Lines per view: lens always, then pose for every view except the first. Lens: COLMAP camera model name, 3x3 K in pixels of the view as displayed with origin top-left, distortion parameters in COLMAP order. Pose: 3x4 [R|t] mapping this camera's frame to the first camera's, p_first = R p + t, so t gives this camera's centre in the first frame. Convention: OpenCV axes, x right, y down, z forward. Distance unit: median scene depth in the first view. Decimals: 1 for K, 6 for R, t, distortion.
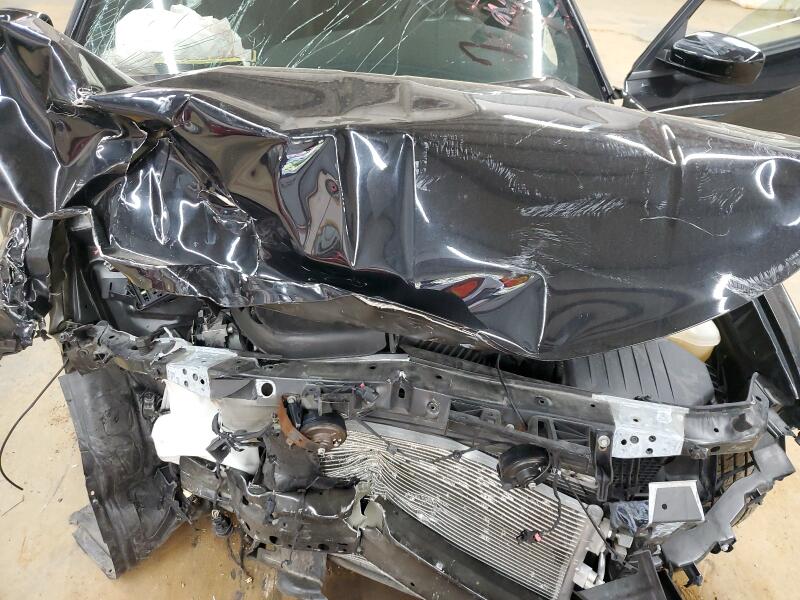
lens RADIAL K [[623.5, 0, 402.7], [0, 623.5, 297.9], [0, 0, 1]] dist [0.006105, 0.009468]
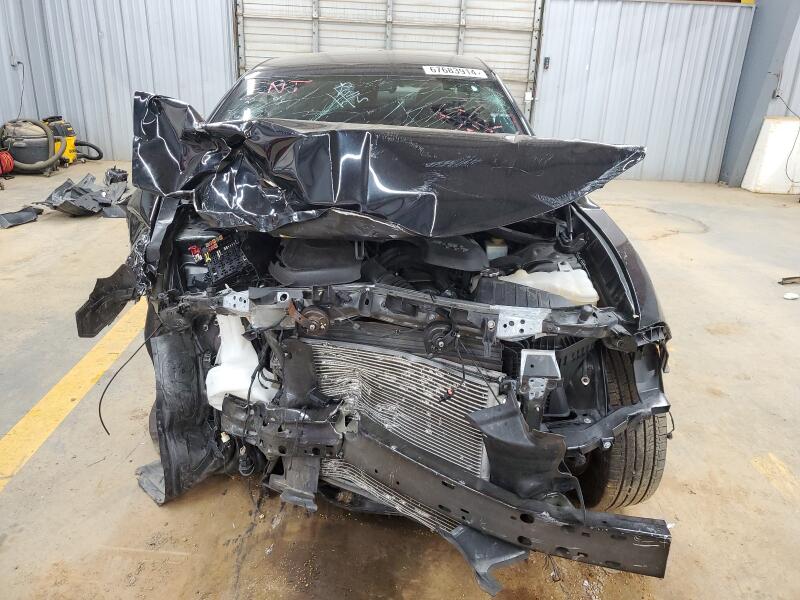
lens RADIAL K [[612.7, 0, 397.0], [0, 612.7, 291.2], [0, 0, 1]] dist [0.000538, 0.002340]
pose [[0.994050, 0.016868, -0.107612, 0.192700], [-0.048693, 0.952543, -0.300485, 0.473816], [0.097436, 0.303937, 0.947696, -0.369197]]
